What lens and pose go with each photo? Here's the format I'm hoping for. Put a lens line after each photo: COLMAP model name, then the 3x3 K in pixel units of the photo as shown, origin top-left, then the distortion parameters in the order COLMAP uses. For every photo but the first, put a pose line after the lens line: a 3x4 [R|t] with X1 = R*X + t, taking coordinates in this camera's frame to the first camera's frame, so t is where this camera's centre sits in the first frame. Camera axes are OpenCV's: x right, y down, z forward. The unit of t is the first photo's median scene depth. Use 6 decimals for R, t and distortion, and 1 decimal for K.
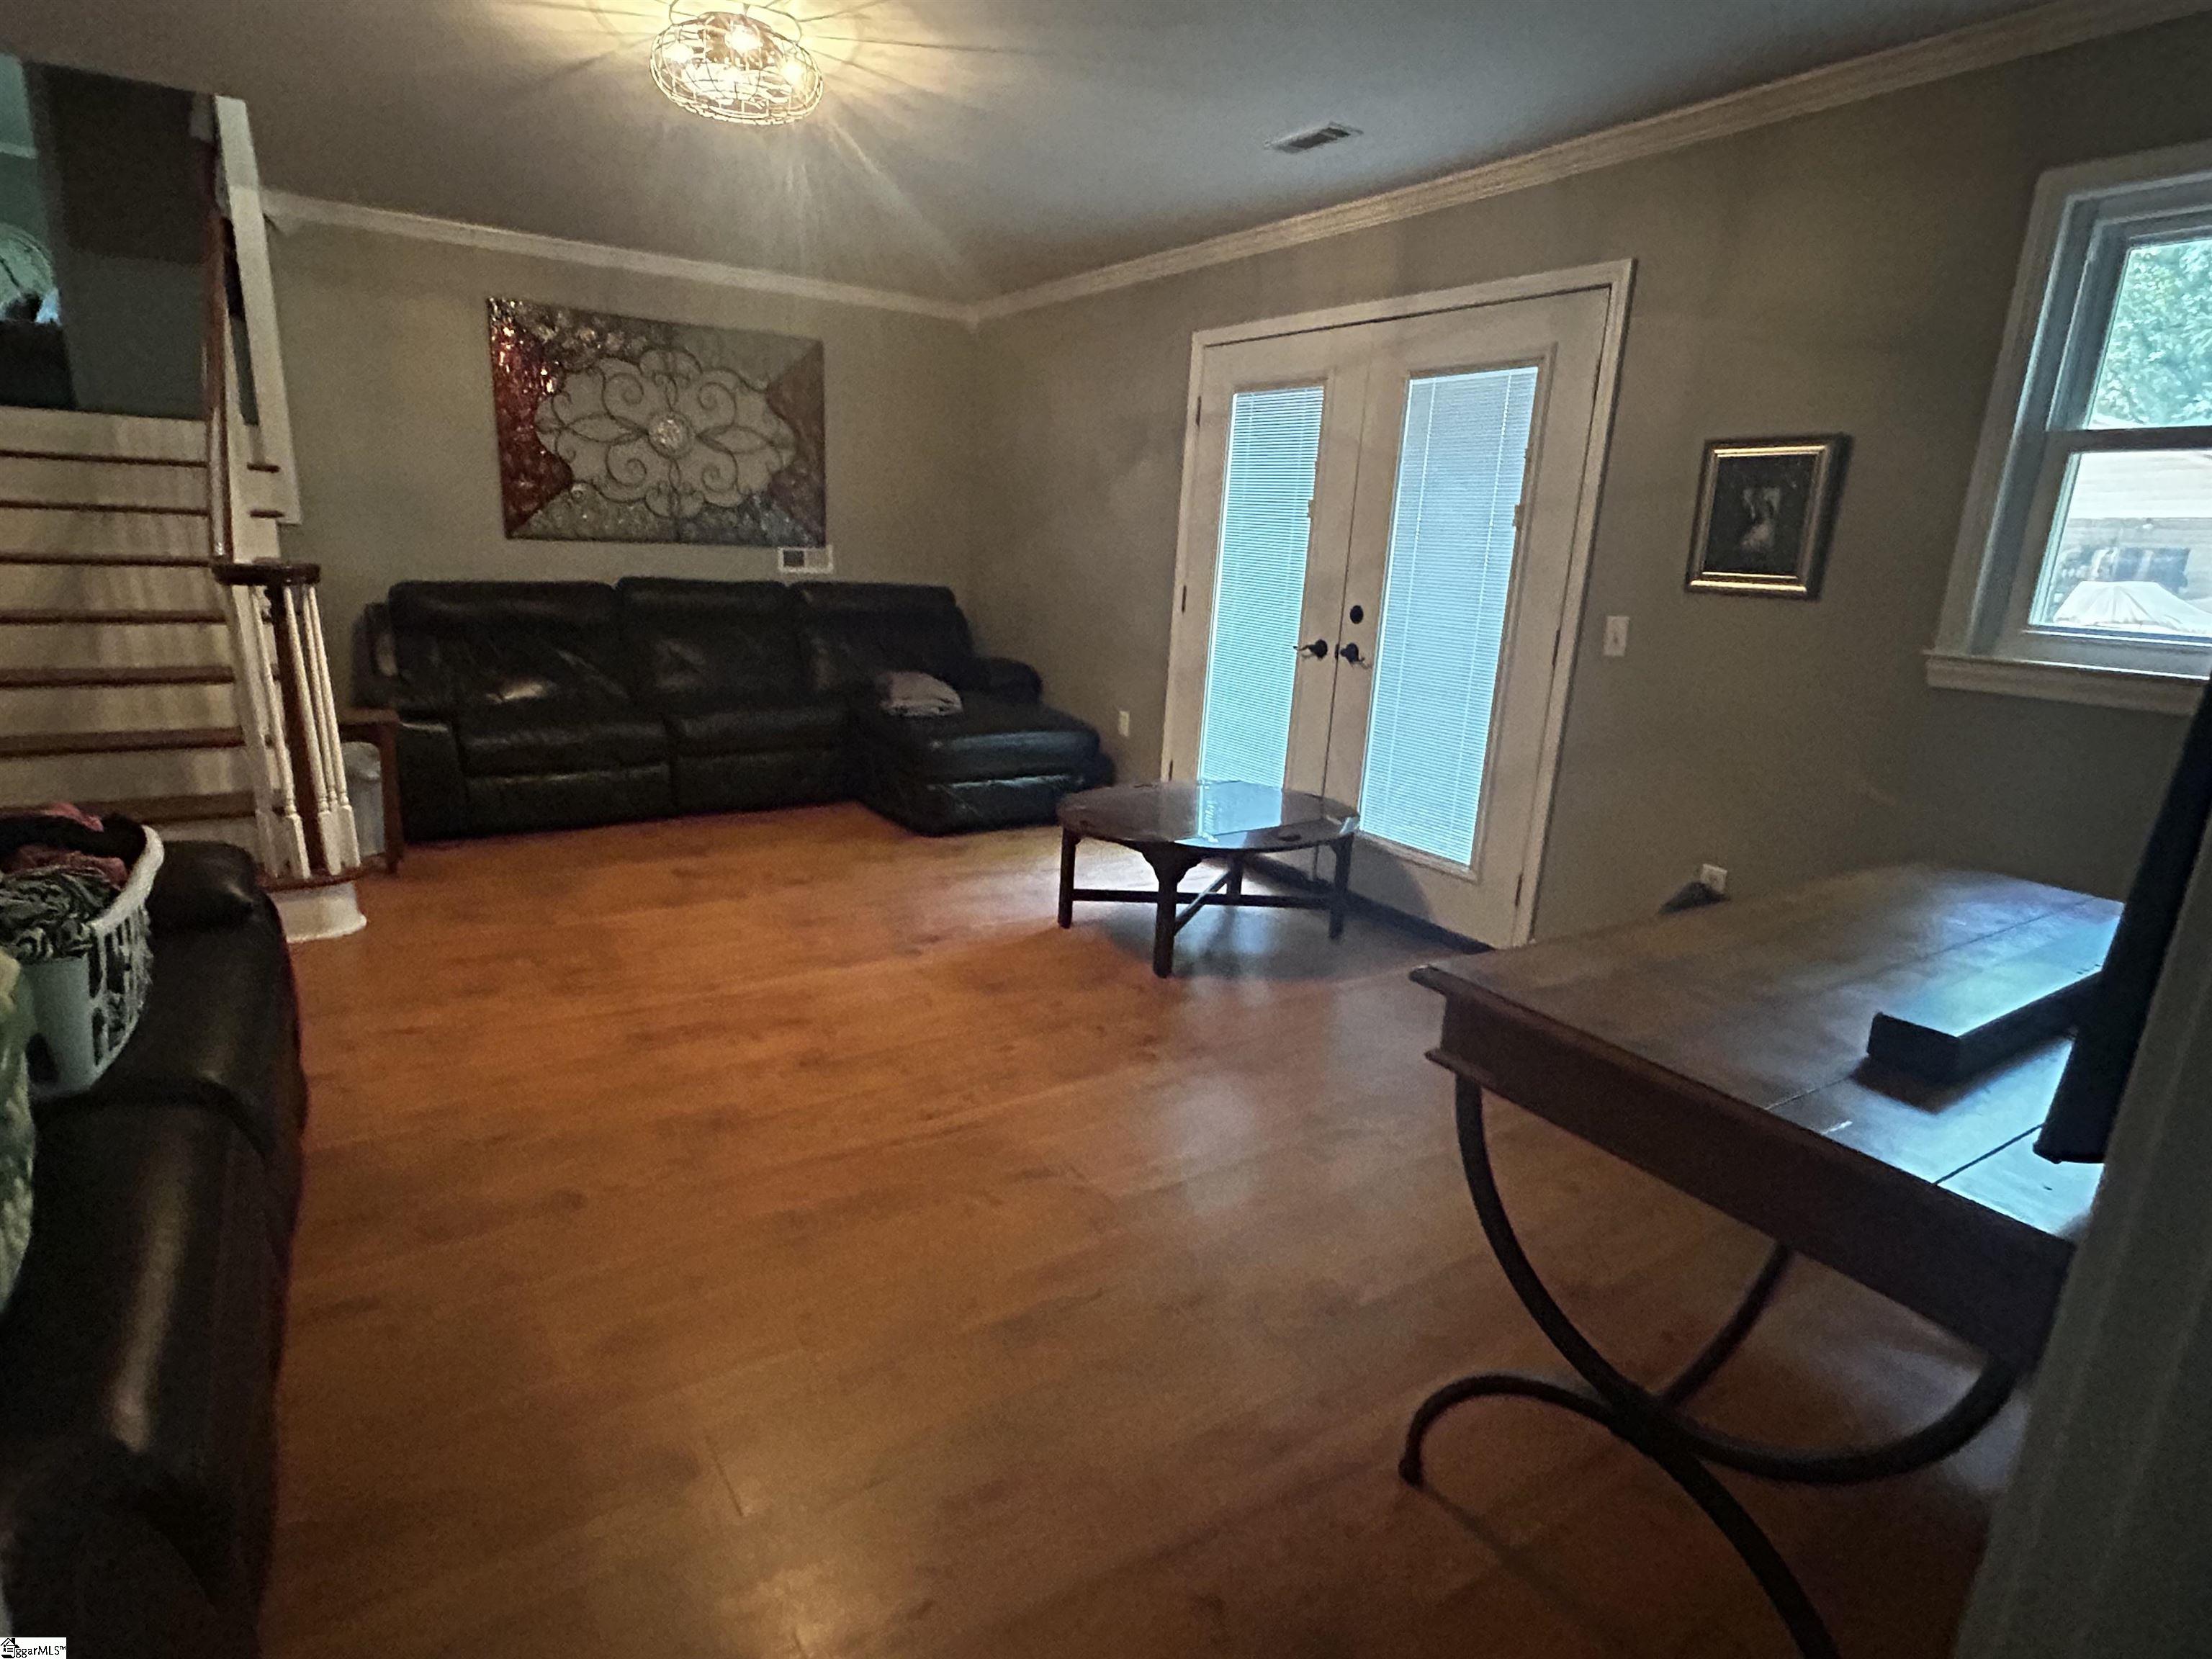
lens RADIAL K [[1157.5, 0, 1094.5], [0, 1157.5, 837.5], [0, 0, 1]] dist [-0.001746, 0.002936]
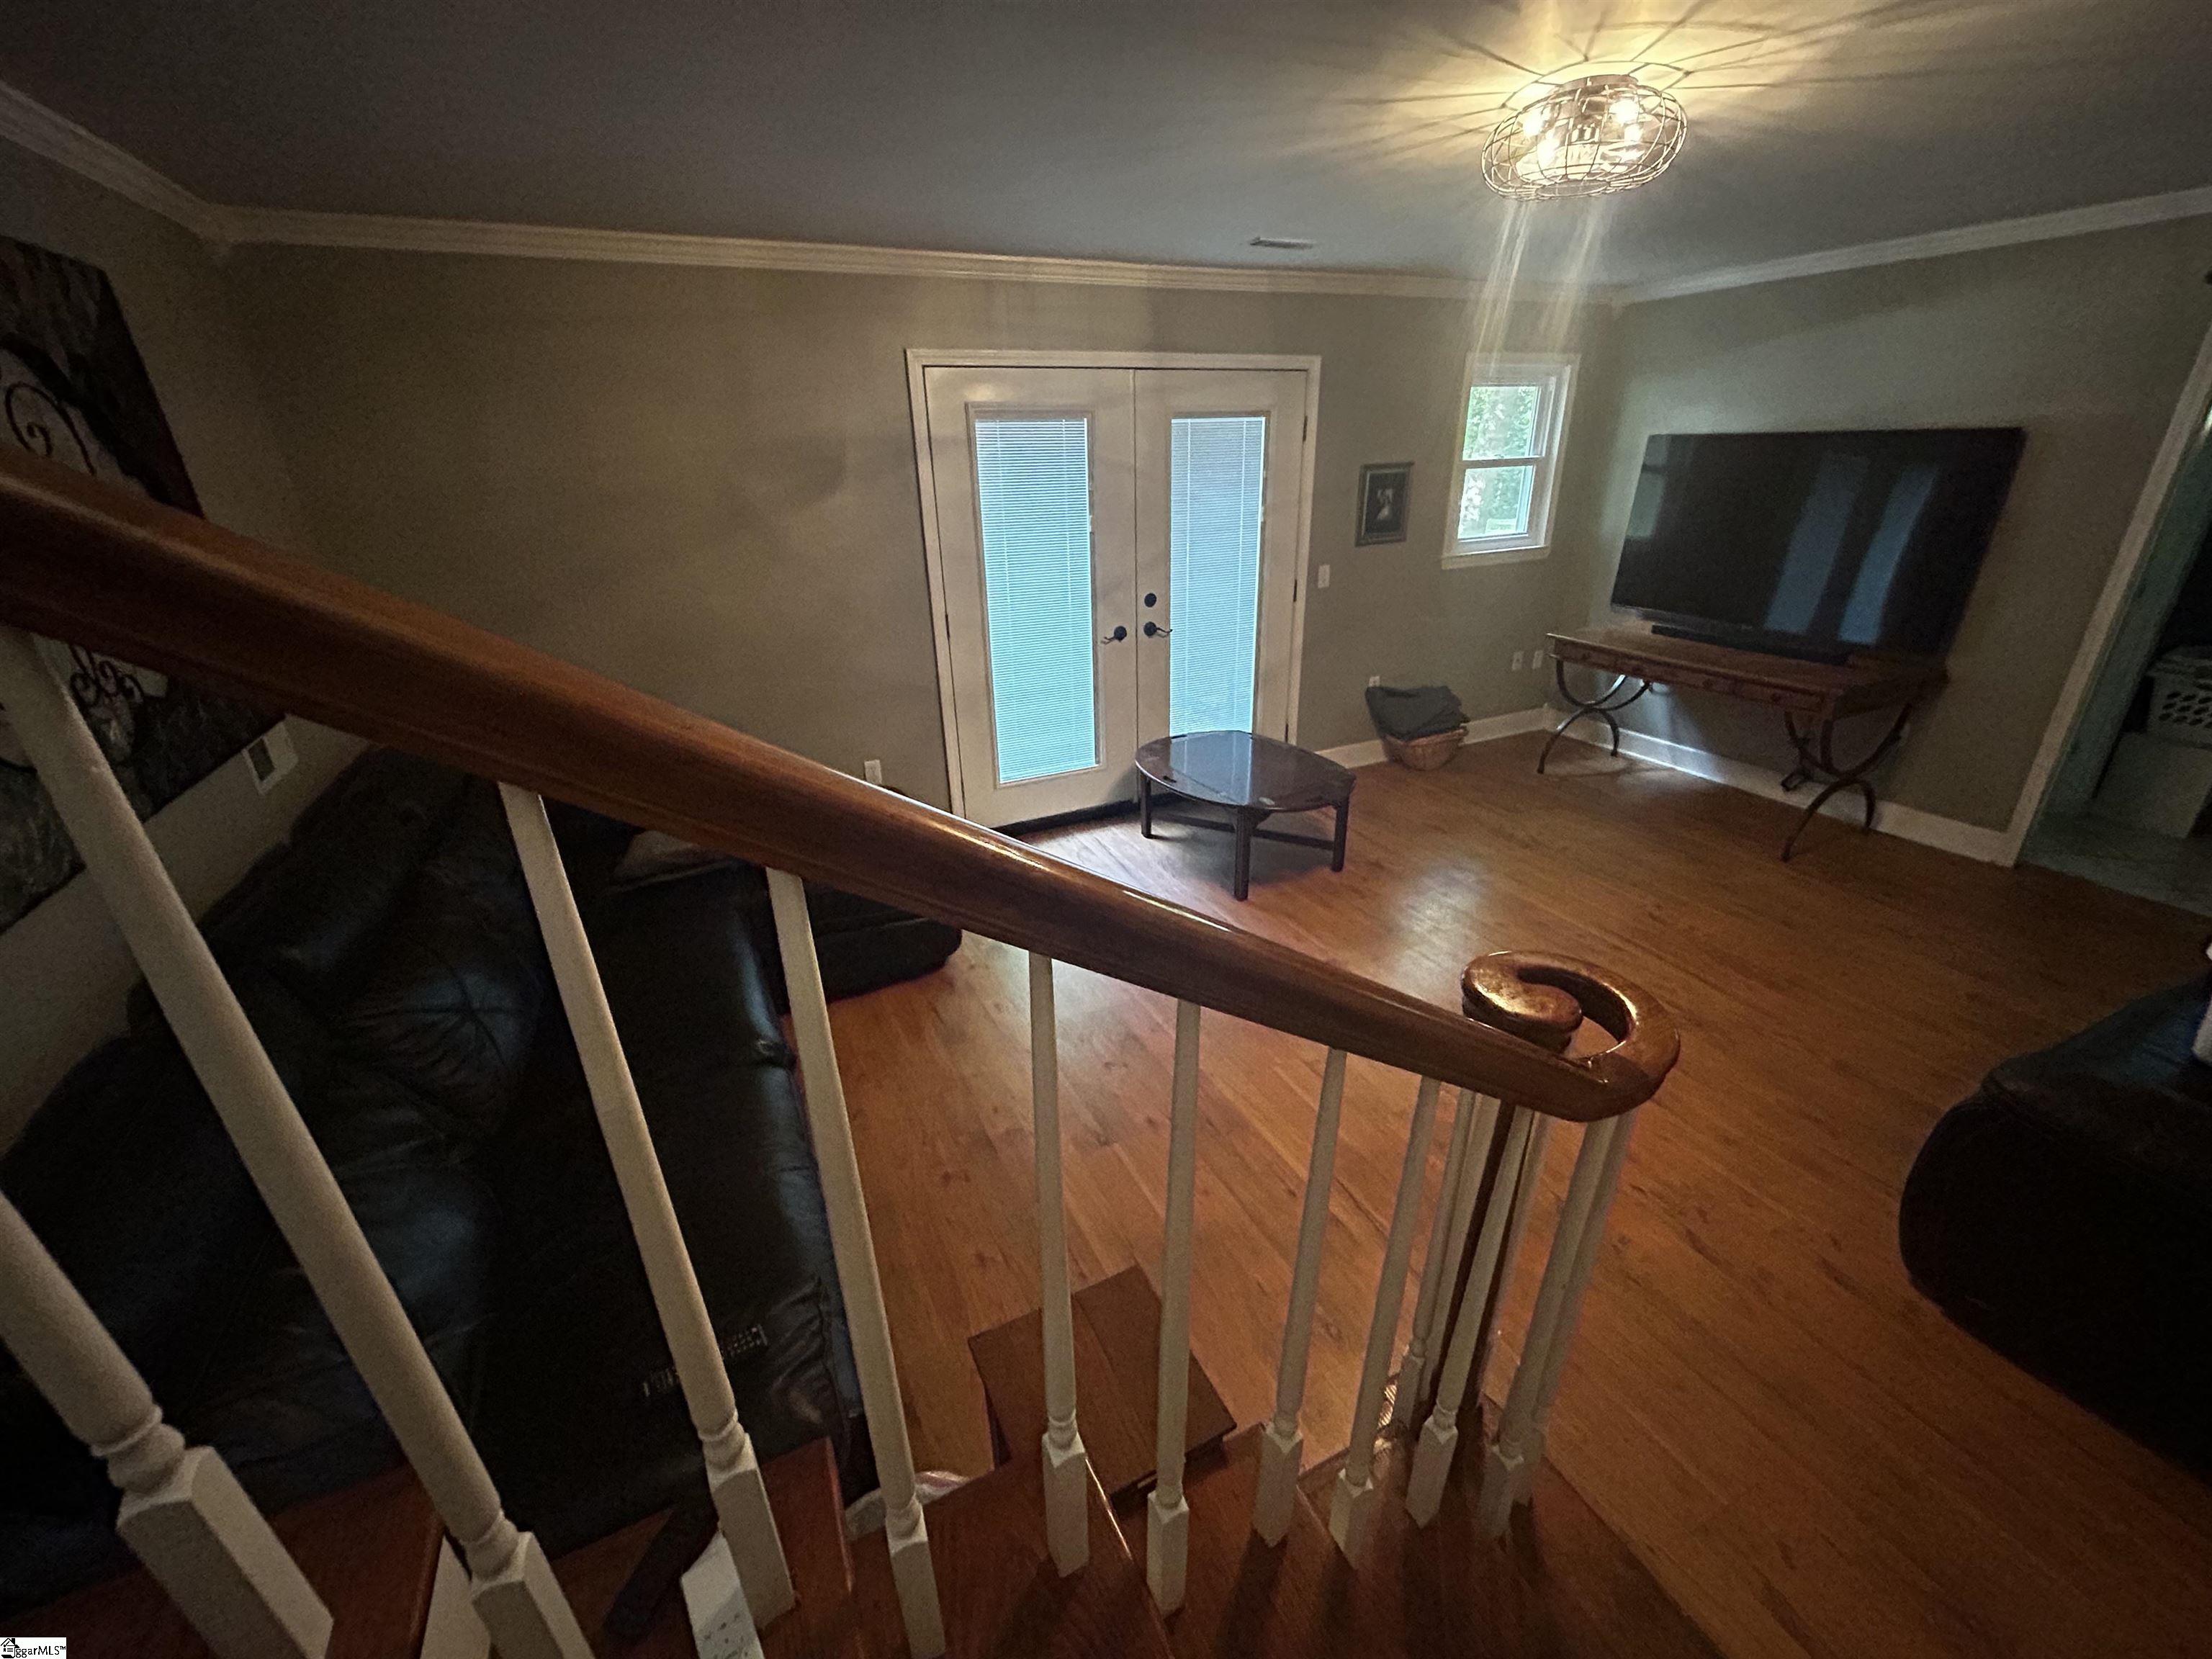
lens RADIAL K [[888.7, 0, 1109.0], [0, 888.7, 830.7], [0, 0, 1]] dist [-0.001654, 0.000741]
pose [[0.132646, -0.449340, 0.883458, -0.882066], [0.283464, 0.871303, 0.400597, -0.423482], [-0.949765, 0.197291, 0.242947, 0.936524]]
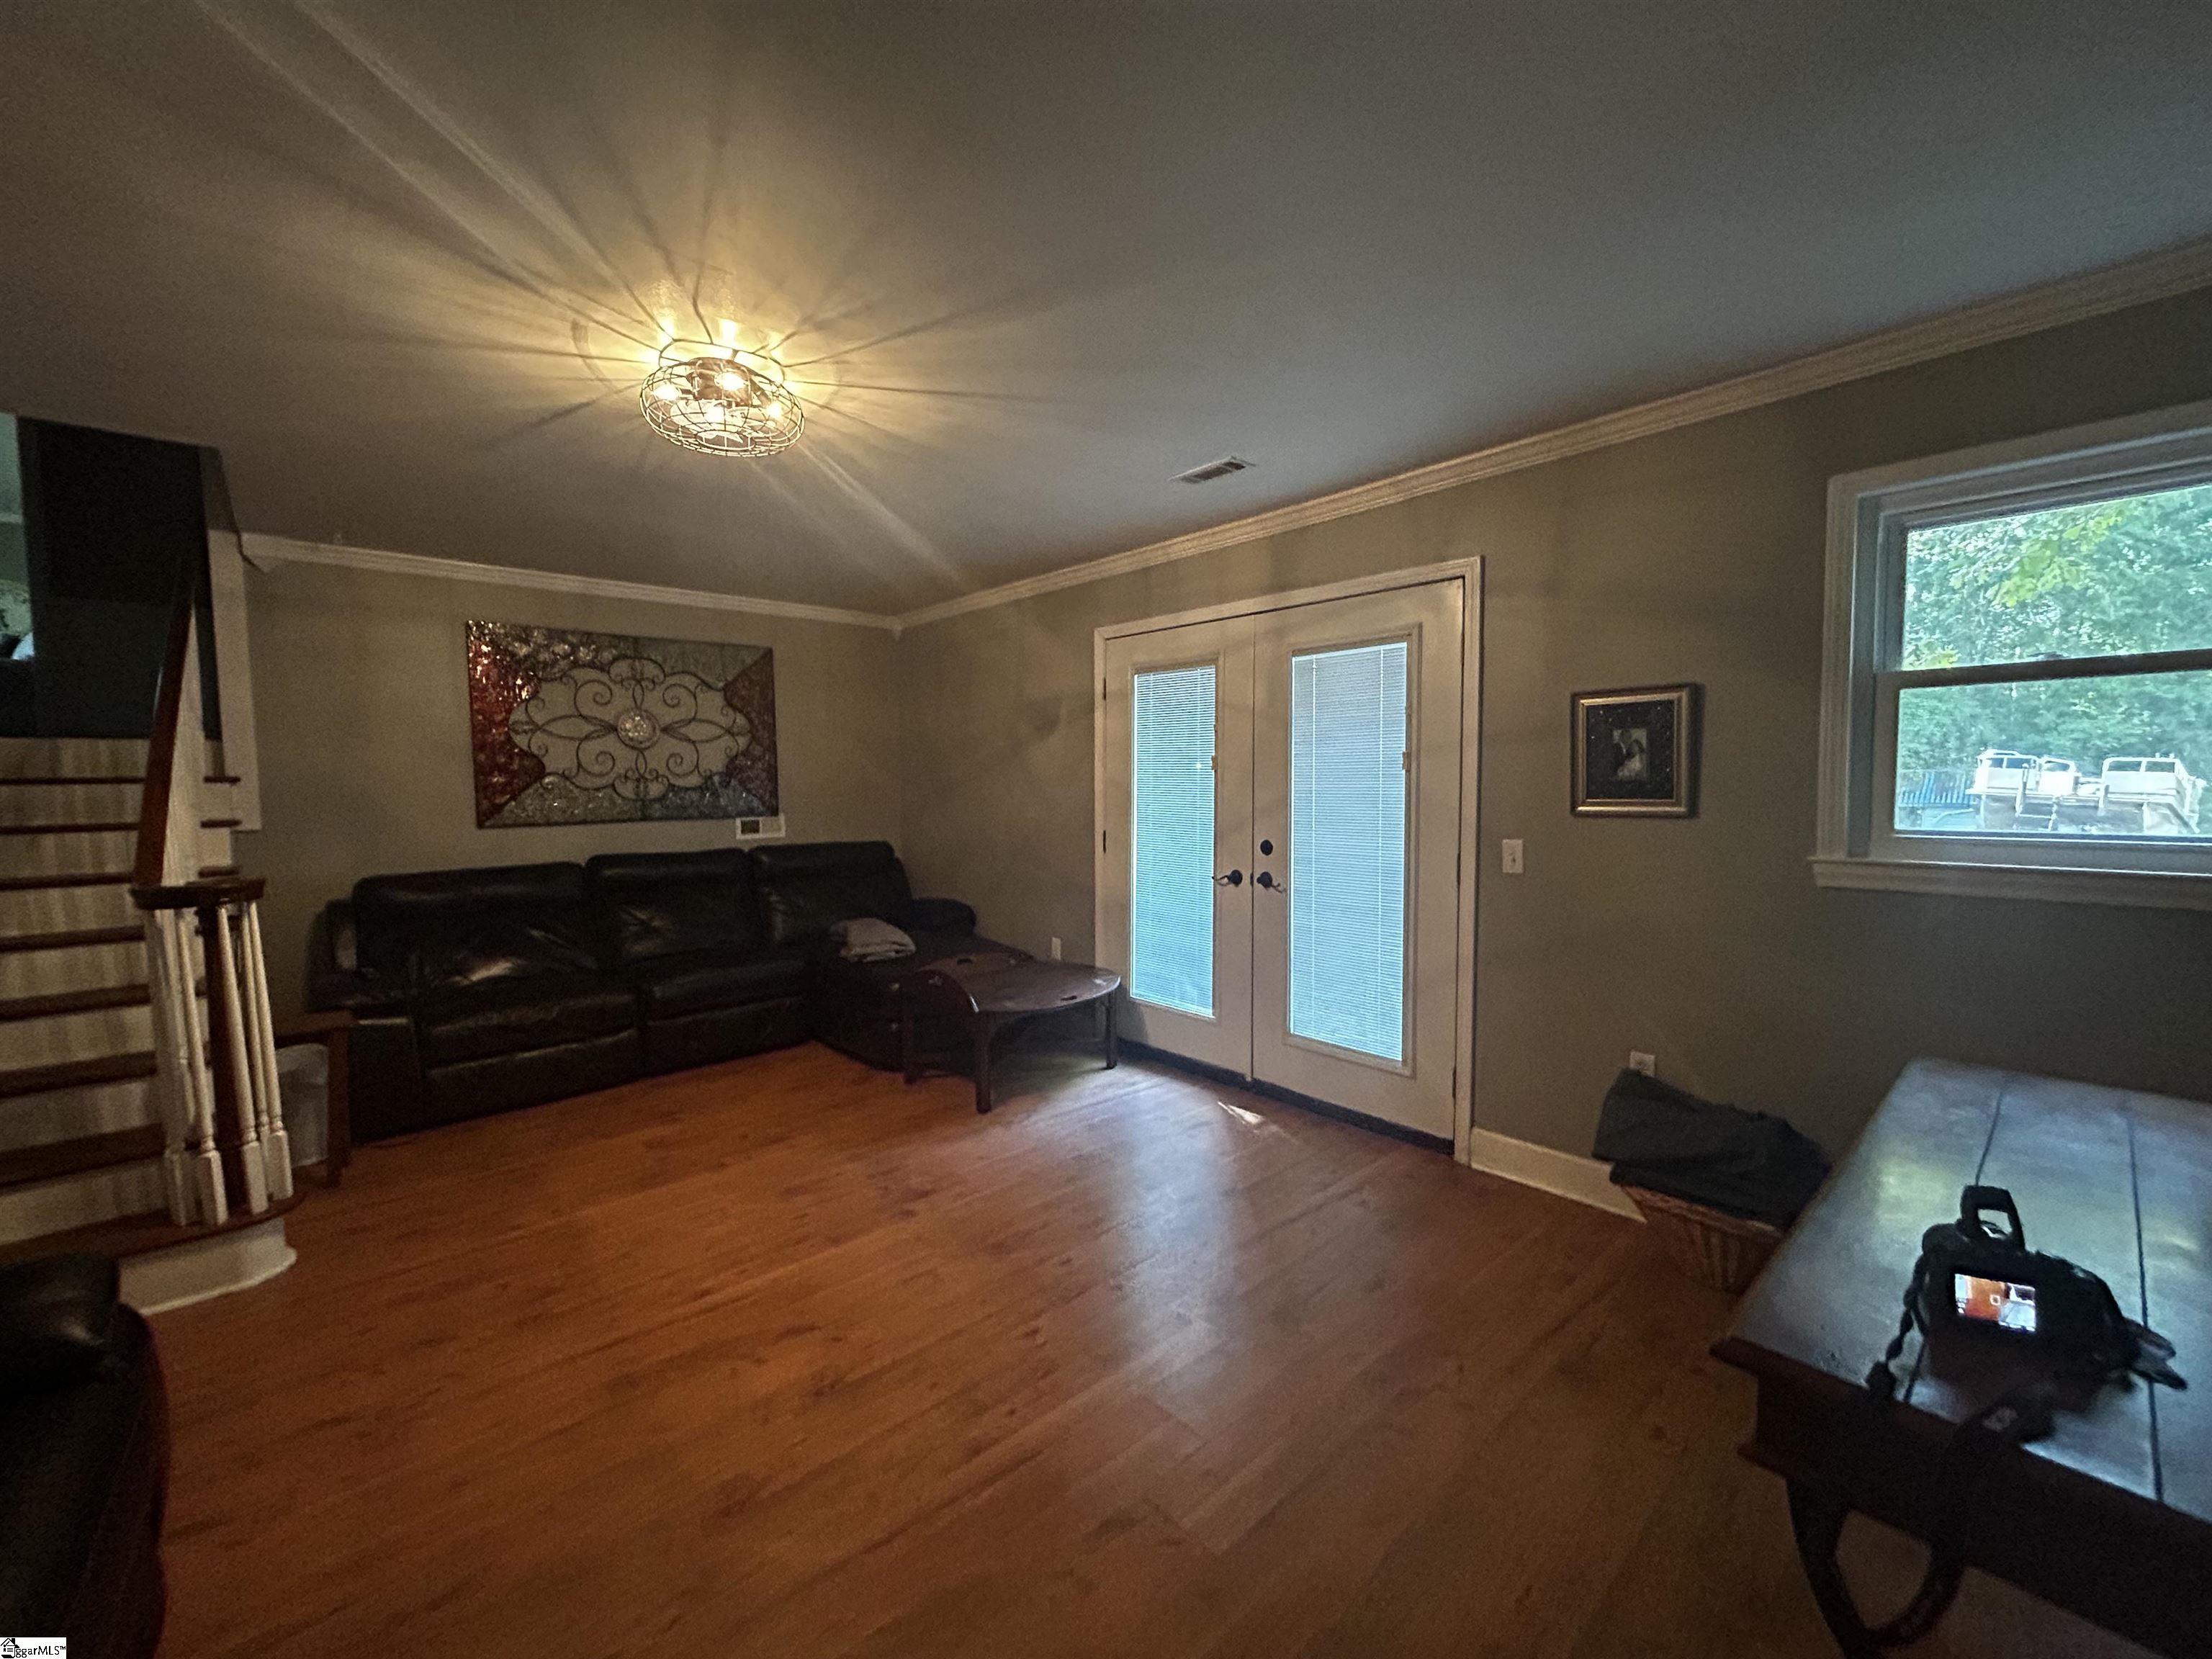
lens RADIAL K [[888.7, 0, 1100.2], [0, 888.7, 835.5], [0, 0, 1]] dist [-0.001654, 0.000741]
pose [[0.986332, -0.067395, 0.150355, -0.081786], [0.094912, 0.978313, -0.184105, -0.060889], [-0.134687, 0.195859, 0.971339, 0.160987]]
